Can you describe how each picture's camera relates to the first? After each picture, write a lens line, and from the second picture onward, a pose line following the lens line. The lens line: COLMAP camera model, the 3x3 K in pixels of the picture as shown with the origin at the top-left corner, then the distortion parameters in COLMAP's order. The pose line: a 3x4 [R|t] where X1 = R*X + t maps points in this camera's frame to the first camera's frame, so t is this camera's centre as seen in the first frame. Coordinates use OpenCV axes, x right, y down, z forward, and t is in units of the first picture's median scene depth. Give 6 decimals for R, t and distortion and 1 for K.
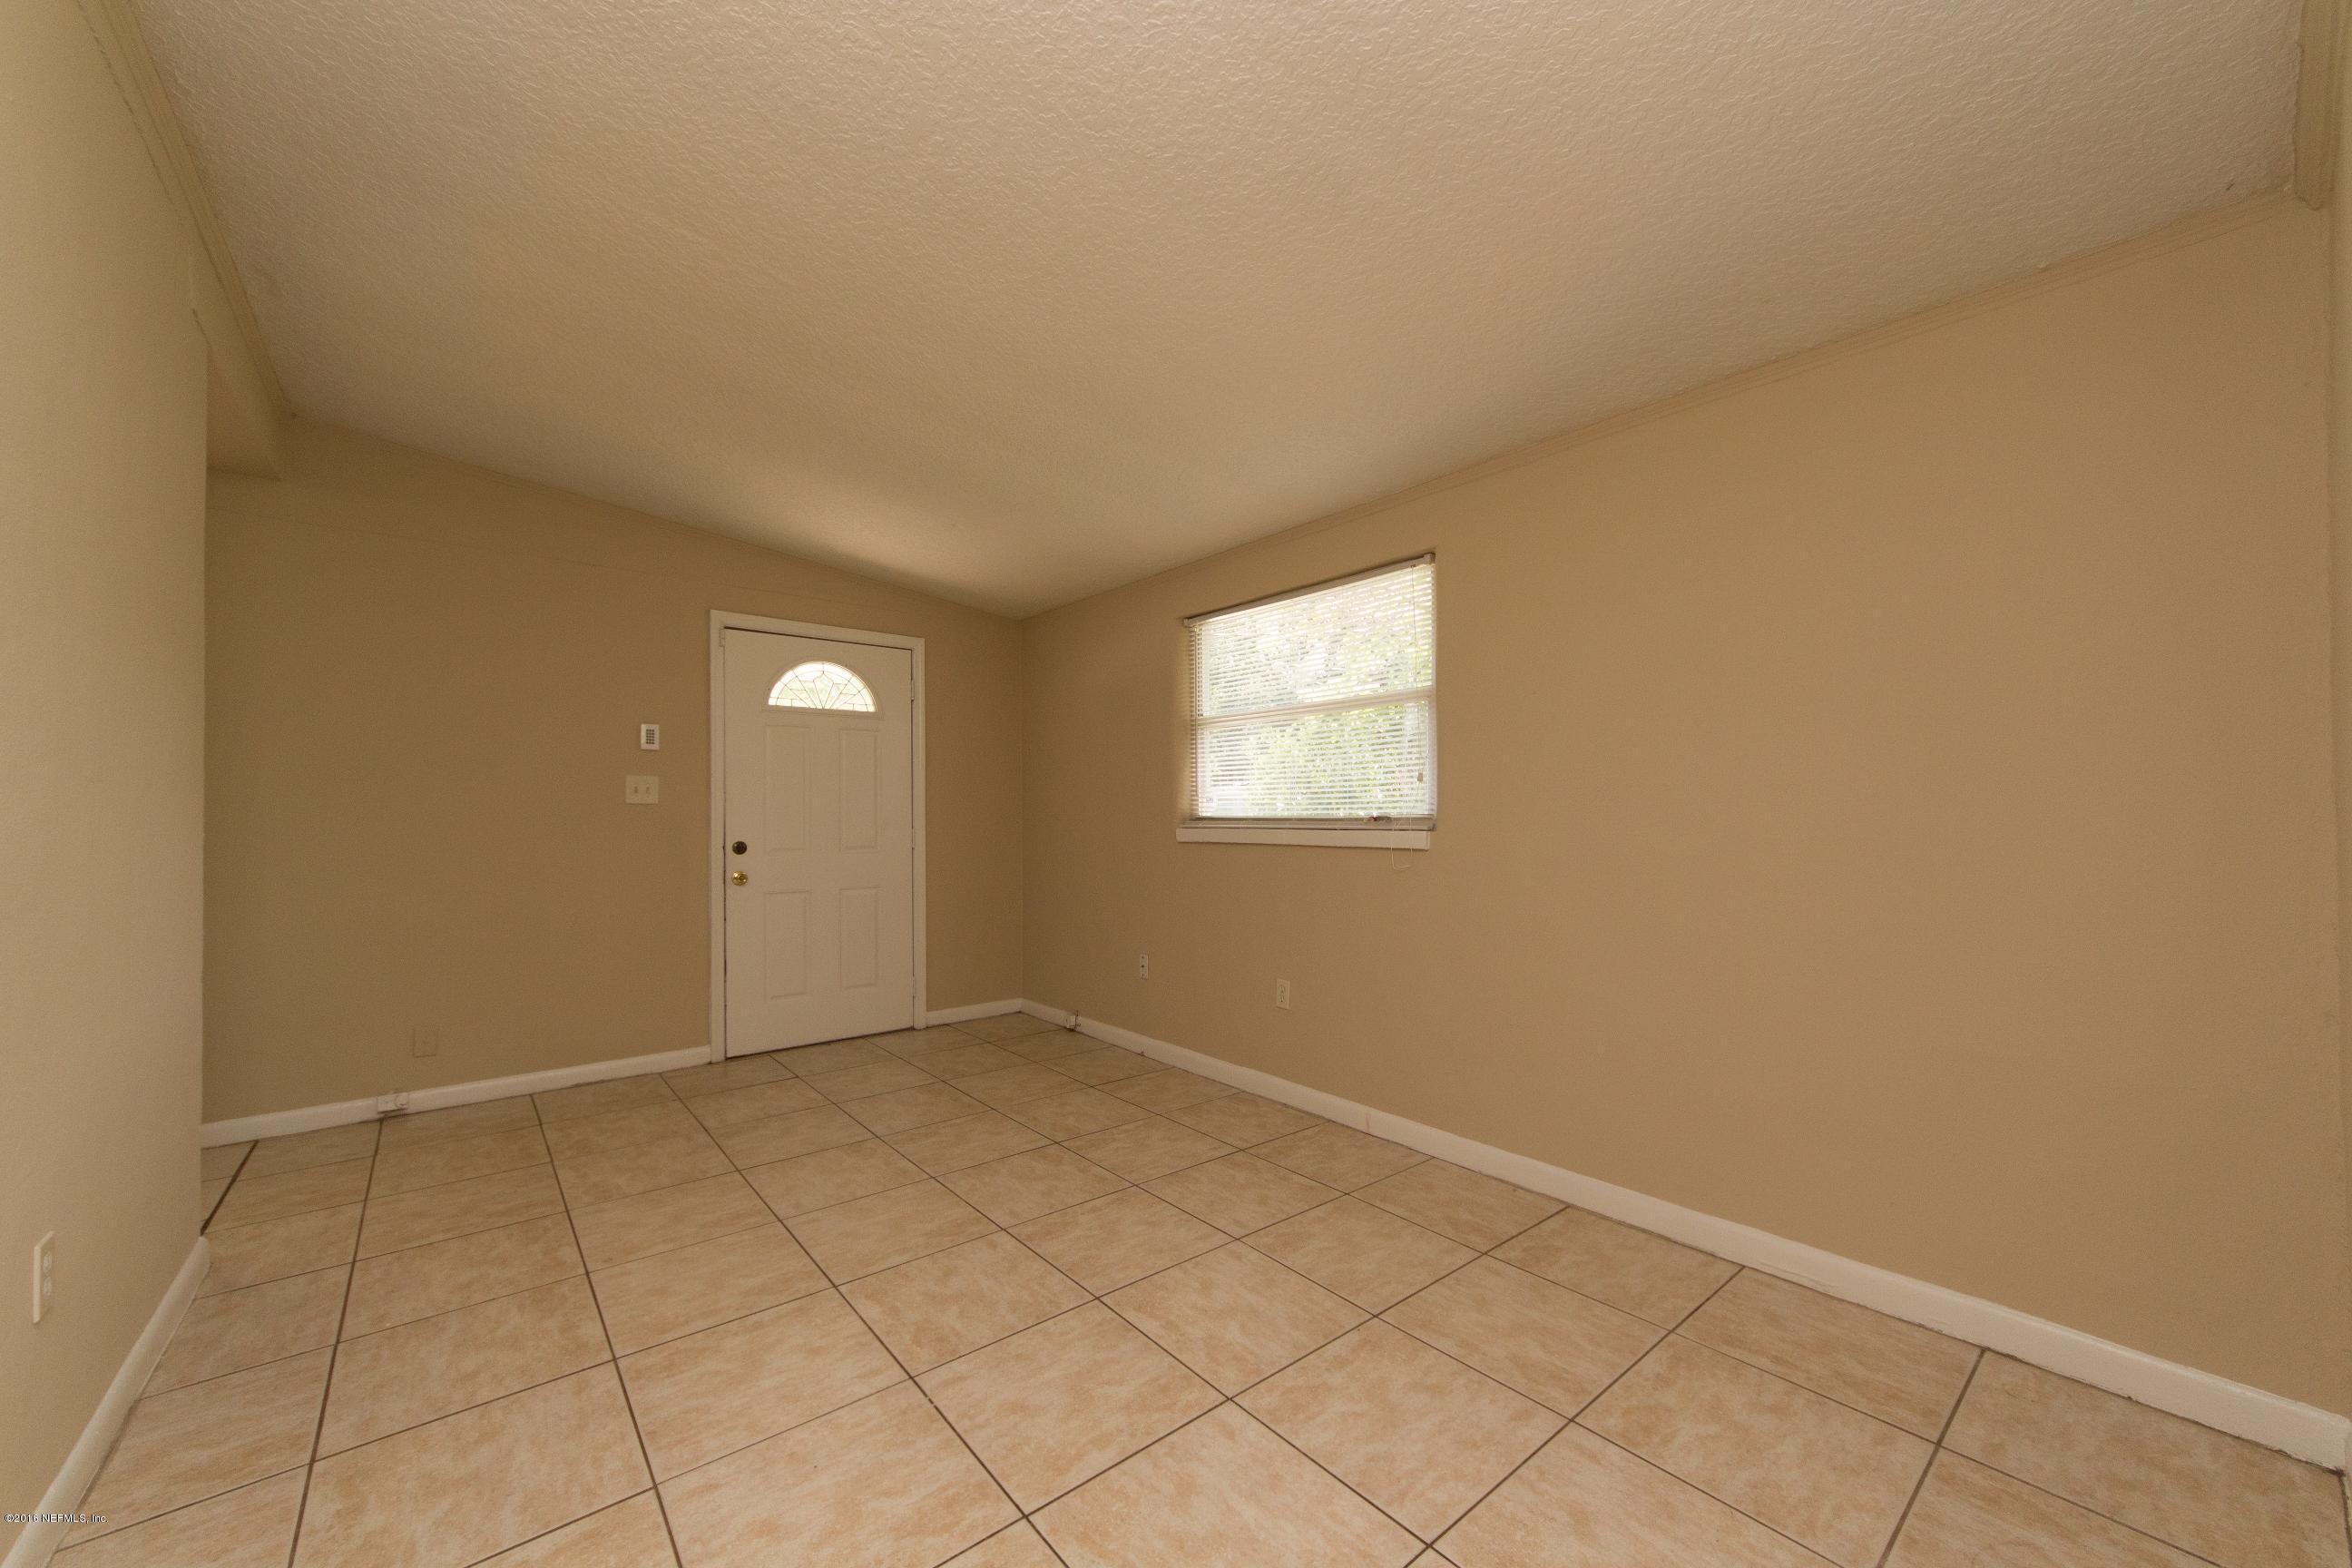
lens RADIAL K [[904.5, 0, 1171.0], [0, 904.5, 807.3], [0, 0, 1]] dist [0.009843, -0.009037]
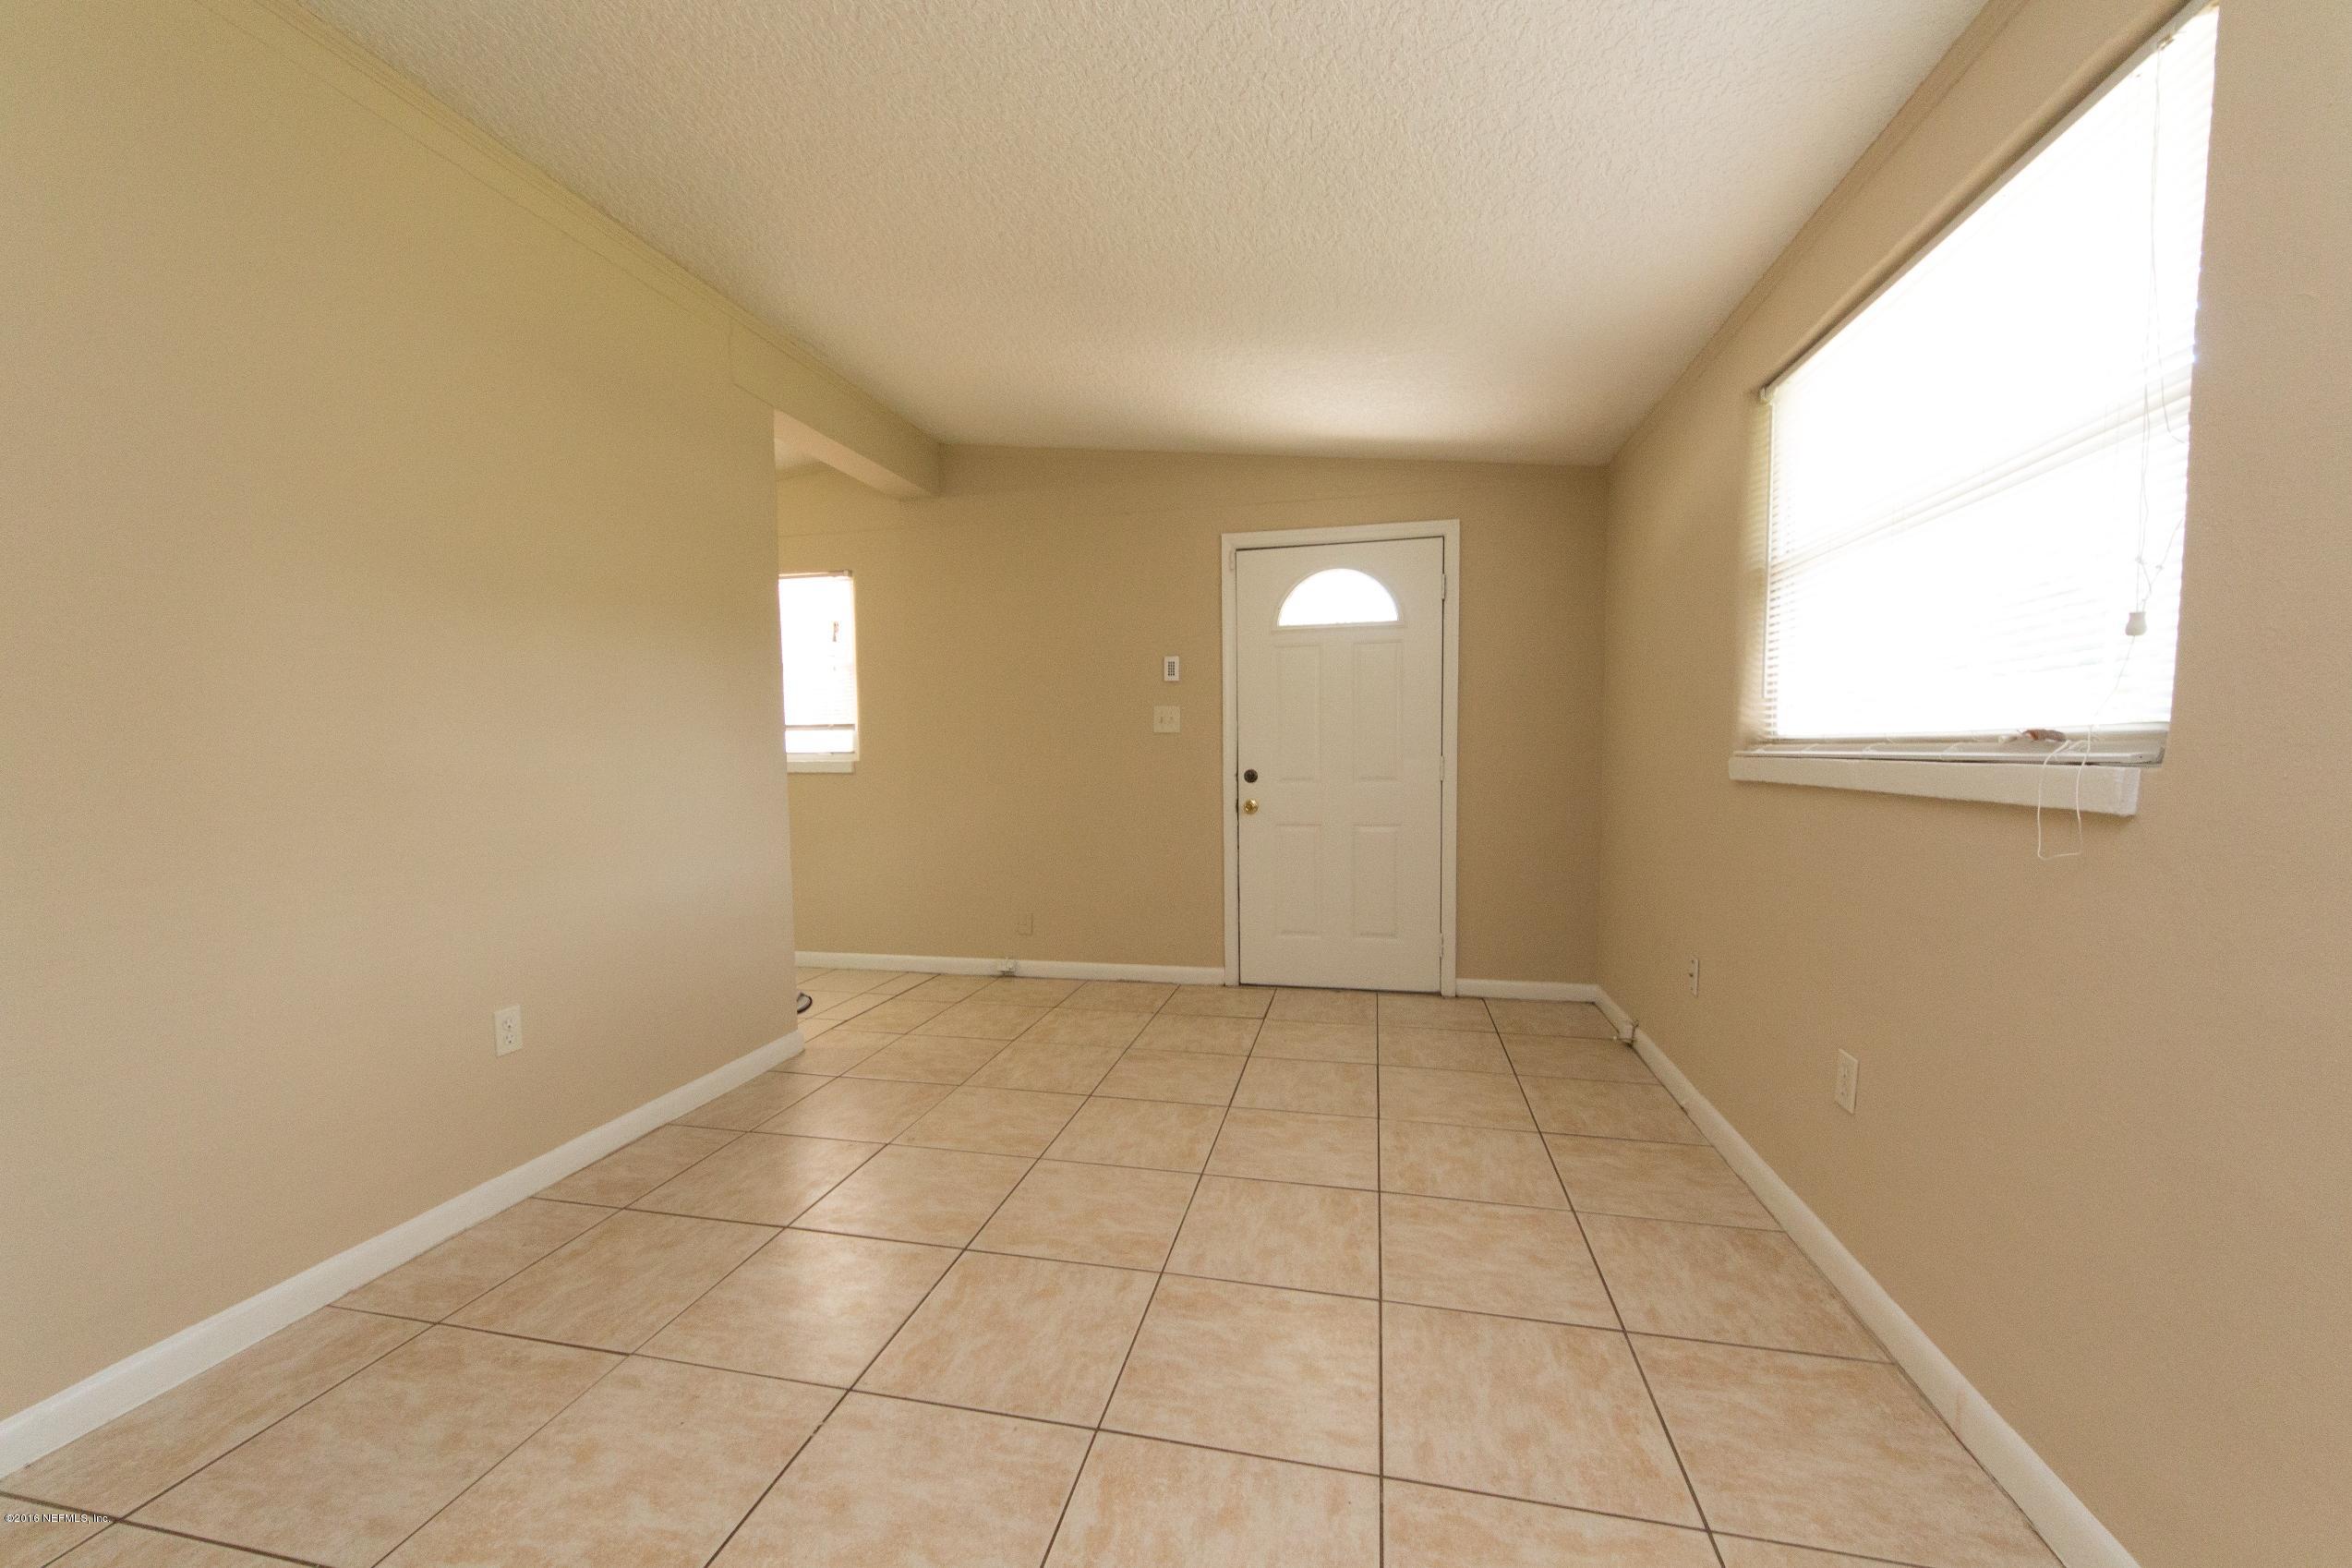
lens RADIAL K [[904.5, 0, 1171.0], [0, 904.5, 807.3], [0, 0, 1]] dist [0.009843, -0.009037]
pose [[0.602612, 0.047819, -0.796601, 0.272937], [0.016408, 0.997250, 0.072276, 0.006925], [0.797866, -0.056625, 0.600170, 0.364336]]
